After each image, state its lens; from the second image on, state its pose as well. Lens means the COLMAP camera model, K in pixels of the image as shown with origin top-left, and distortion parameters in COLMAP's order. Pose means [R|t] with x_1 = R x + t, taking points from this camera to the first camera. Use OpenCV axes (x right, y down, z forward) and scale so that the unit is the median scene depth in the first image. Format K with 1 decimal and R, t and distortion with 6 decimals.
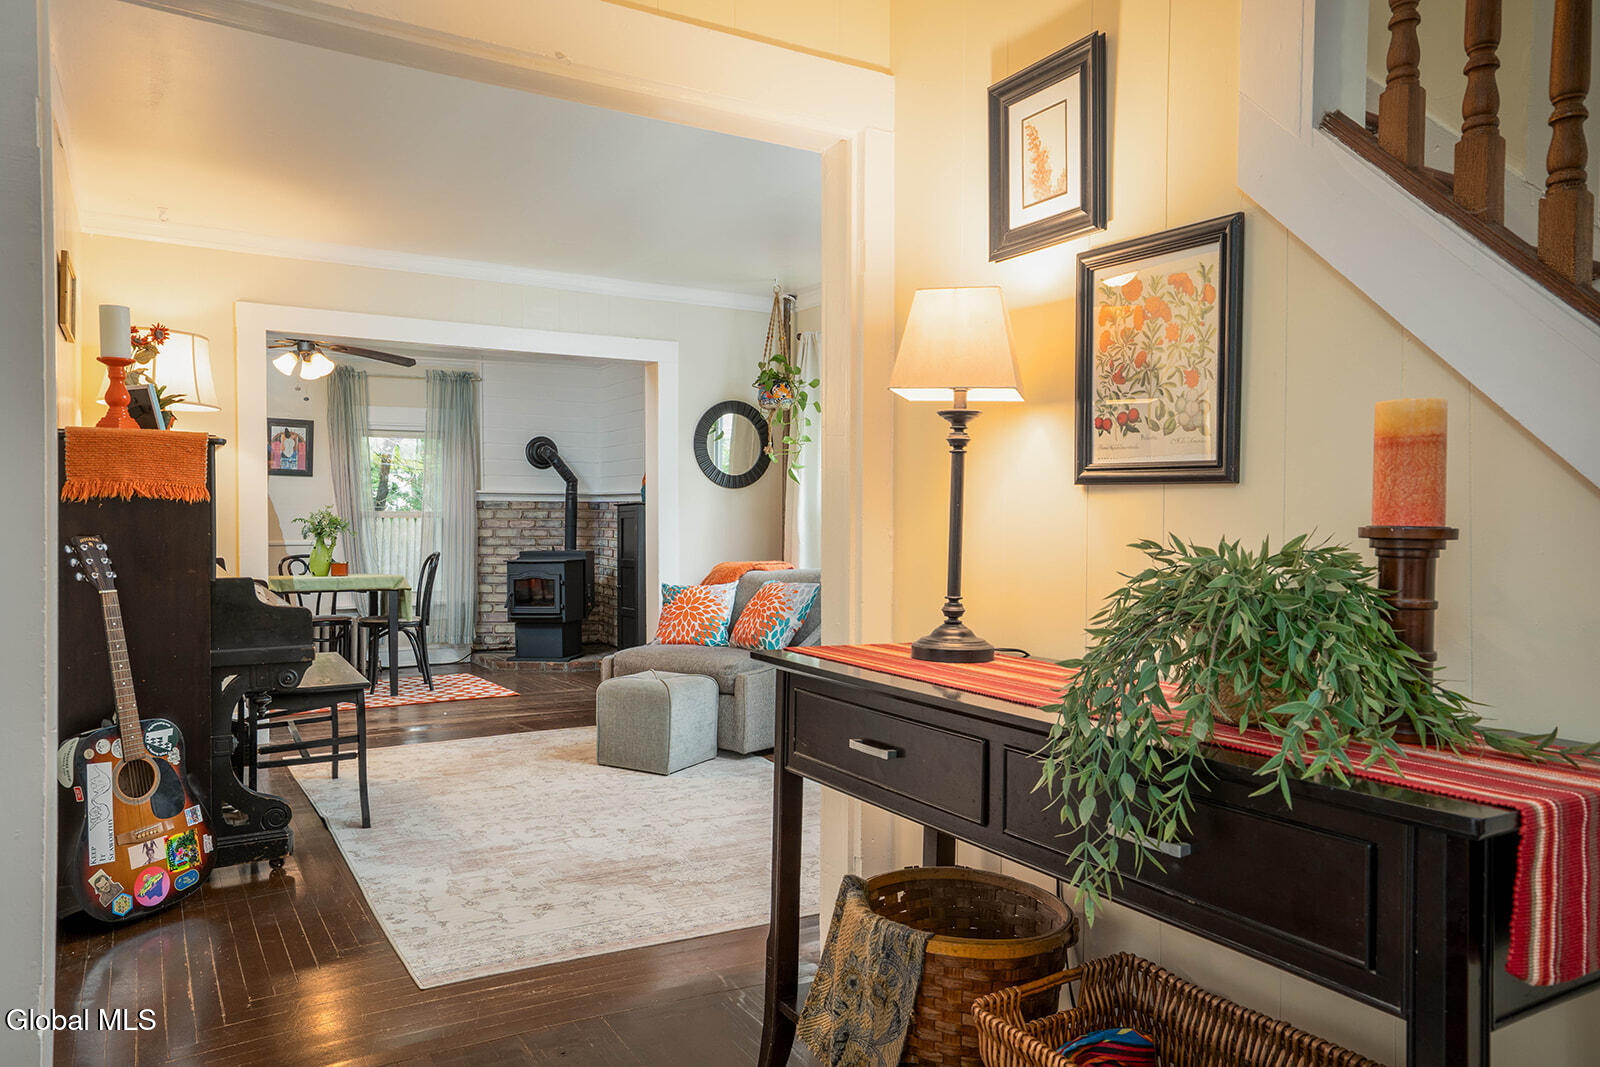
lens RADIAL K [[1090.2, 0, 794.3], [0, 1090.2, 538.5], [0, 0, 1]] dist [0.002954, 0.004352]
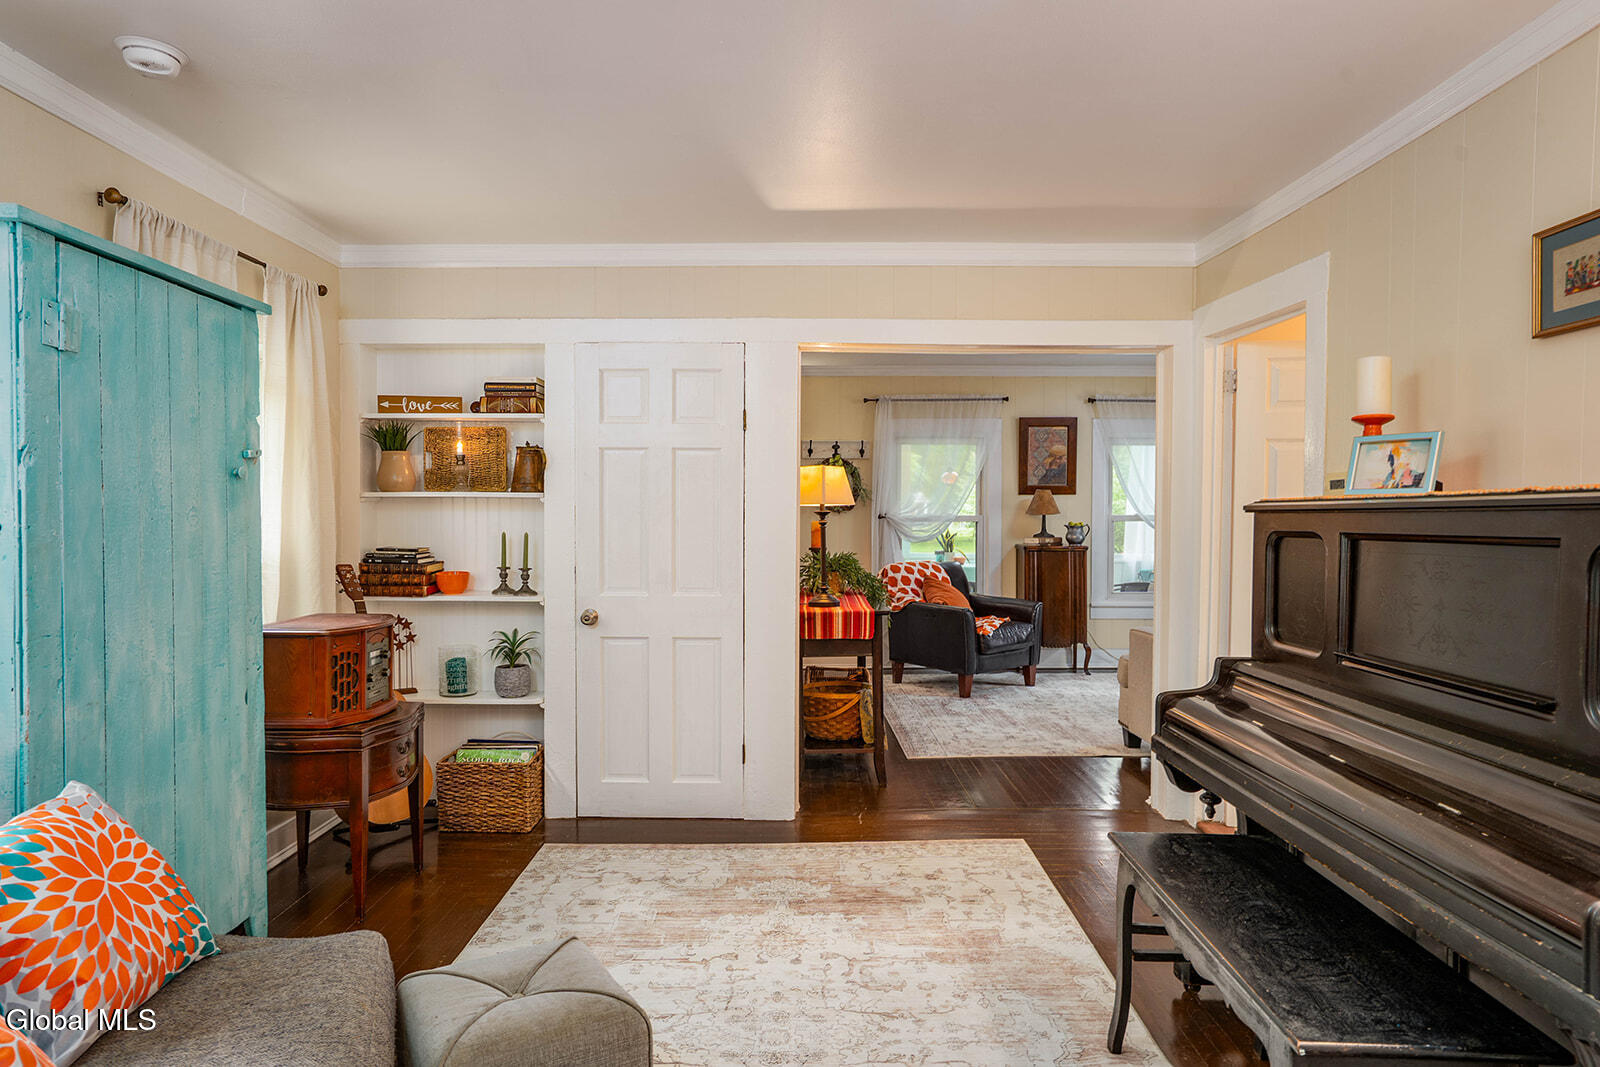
lens RADIAL K [[953.4, 0, 794.9], [0, 953.4, 536.2], [0, 0, 1]] dist [-0.044325, 0.041326]
pose [[-0.856996, -0.023289, 0.514796, -0.525473], [-0.000816, 0.999038, 0.043837, -0.086236], [-0.515322, 0.037148, -0.856191, 1.622988]]
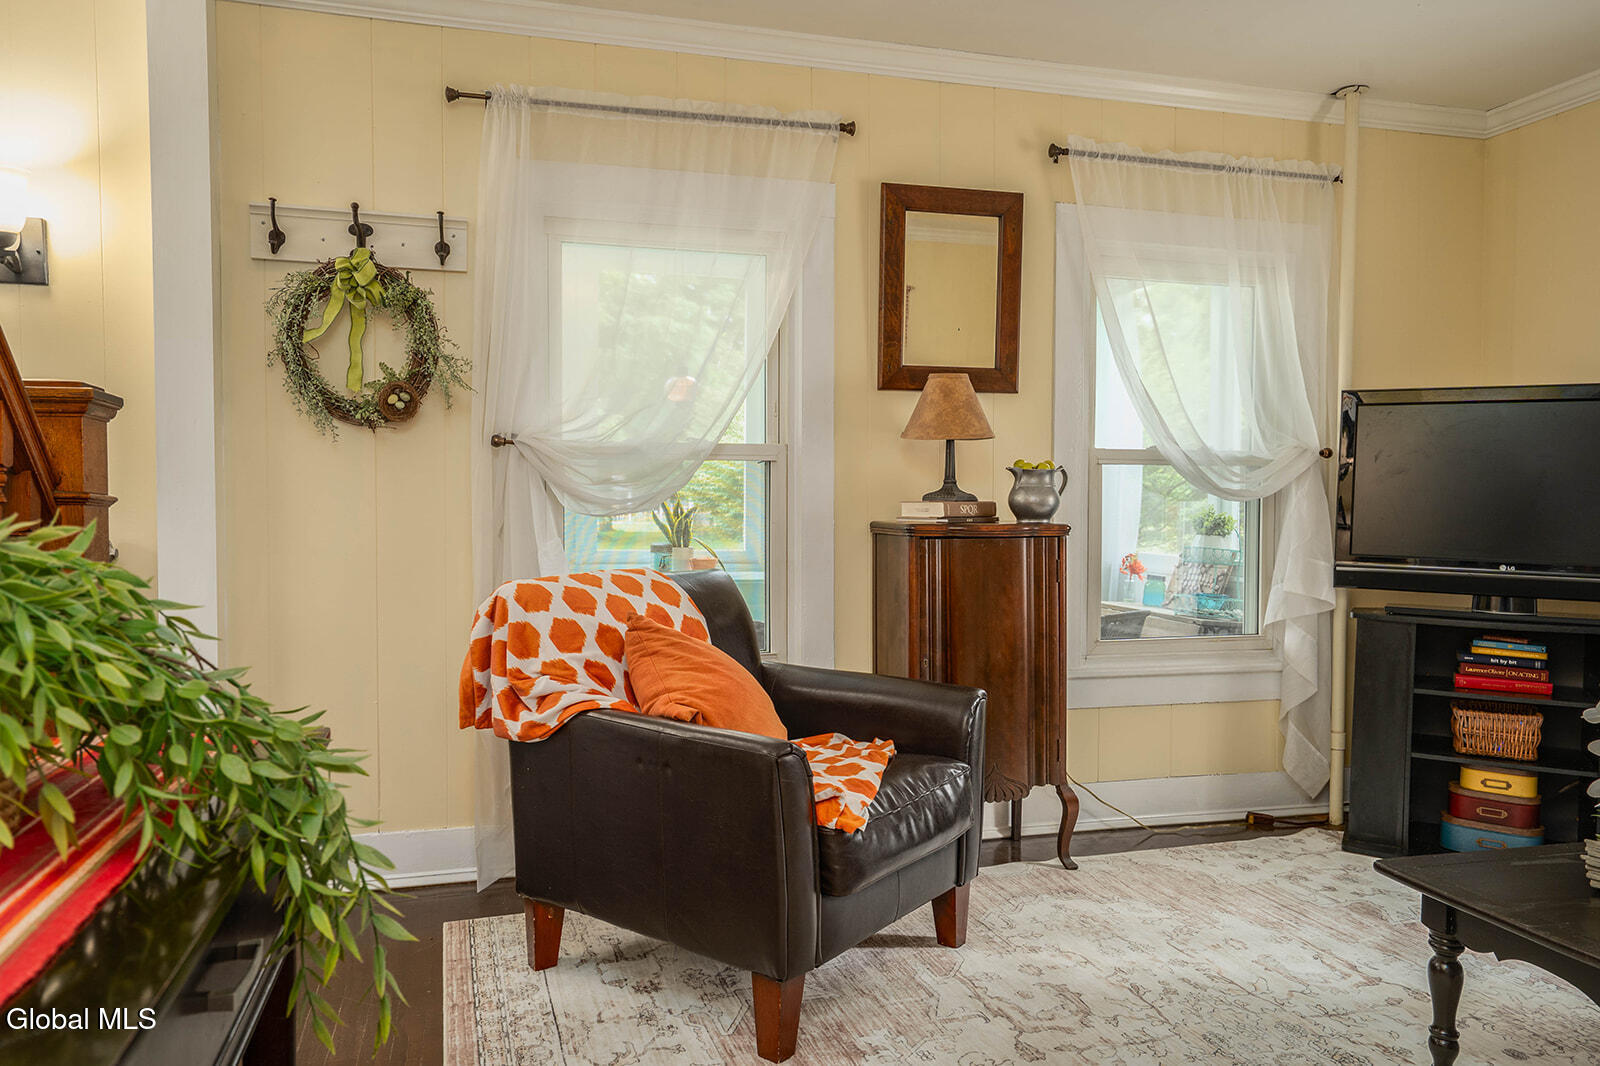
lens RADIAL K [[1156.6, 0, 800.0], [0, 1156.6, 533.0], [0, 0, 1]] dist [-0.000957, -0.000189]
pose [[-0.965602, -0.017613, 0.259427, -0.063352], [-0.006966, 0.999097, 0.041902, -0.008362], [-0.259931, 0.038653, -0.964853, 0.539767]]
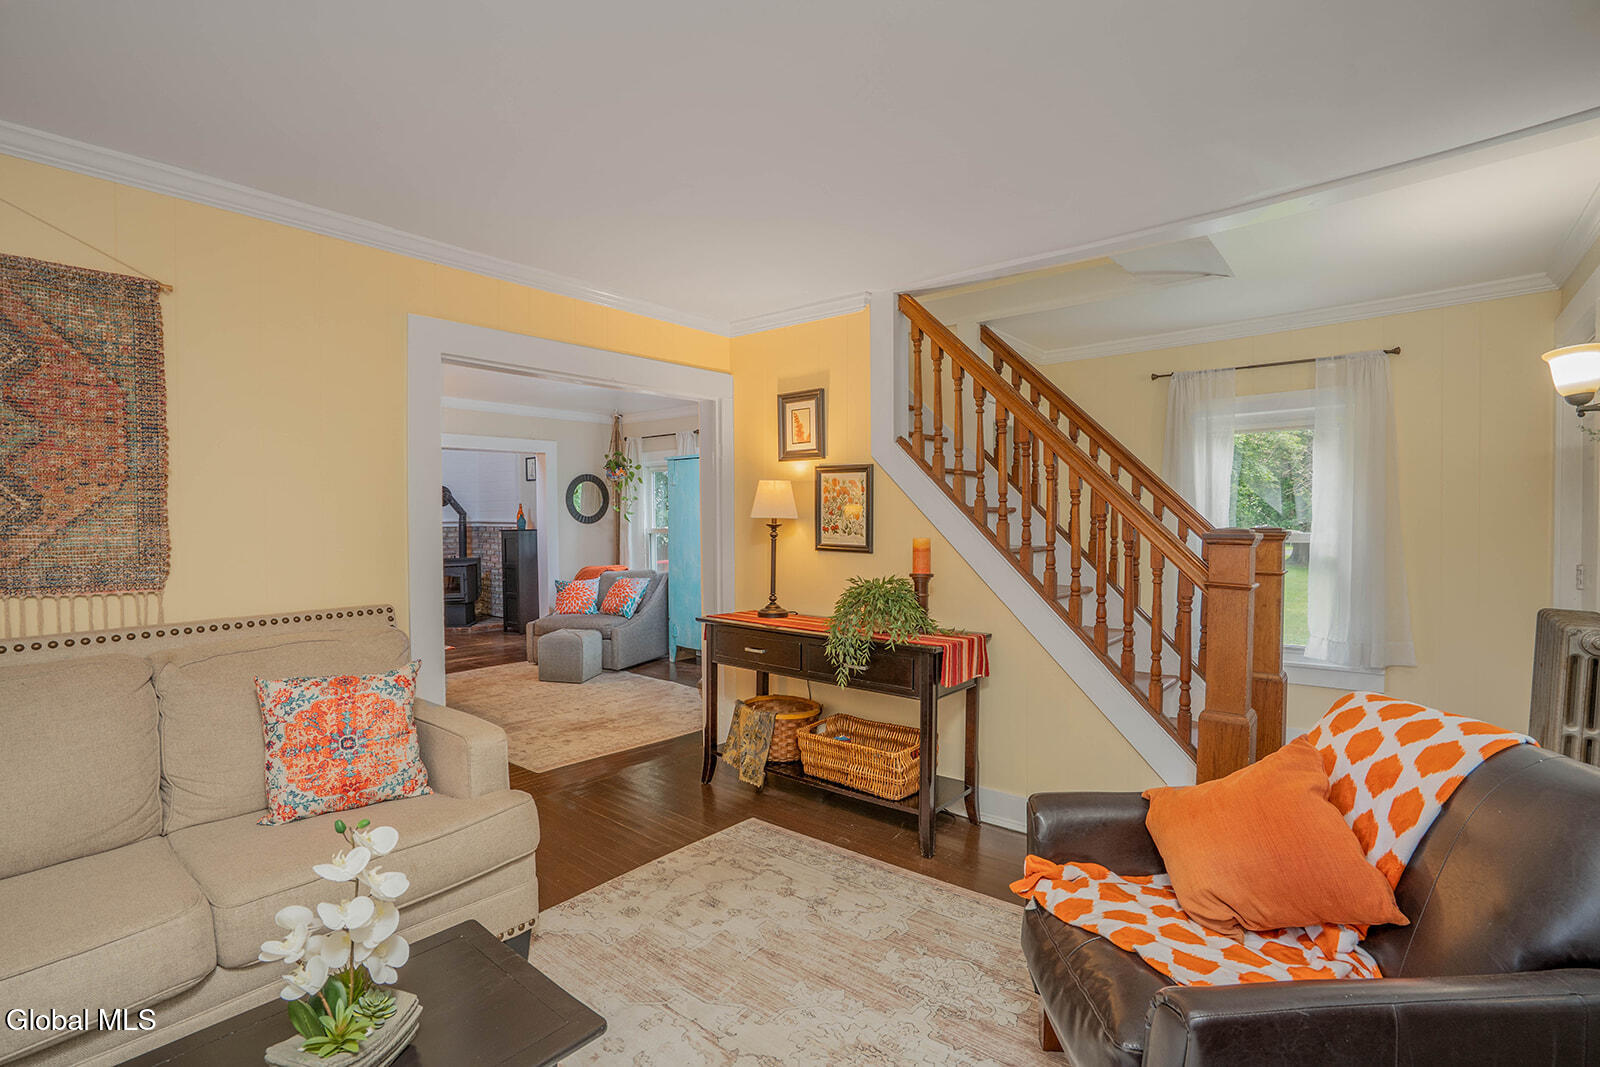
lens RADIAL K [[741.2, 0, 794.5], [0, 741.2, 539.4], [0, 0, 1]] dist [-0.072433, 0.037968]
pose [[0.946575, -0.020550, 0.321829, -0.210129], [0.016244, 0.999739, 0.016062, -0.058366], [-0.322075, -0.009976, 0.946662, -0.400348]]
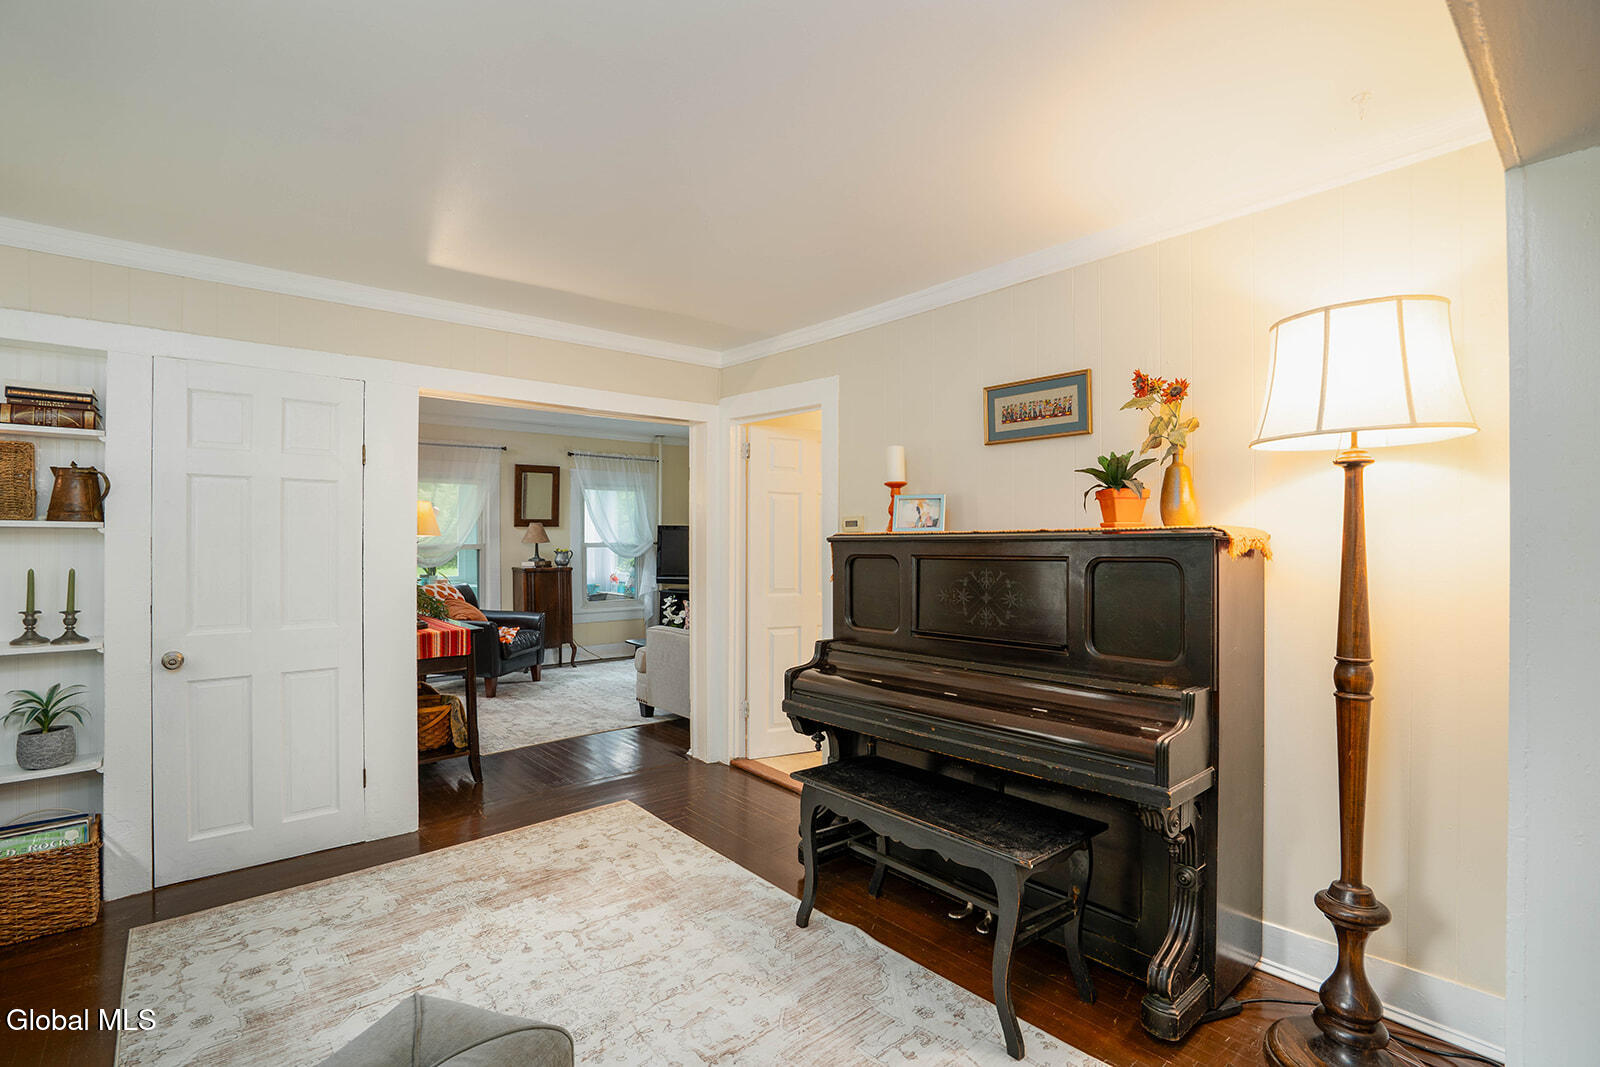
lens RADIAL K [[734.9, 0, 796.7], [0, 734.9, 537.2], [0, 0, 1]] dist [-0.056477, 0.018987]
pose [[-0.984232, -0.007656, -0.176714, -0.275356], [-0.009900, 0.999881, 0.011815, -0.088150], [0.176603, 0.013378, -0.984191, 1.648605]]
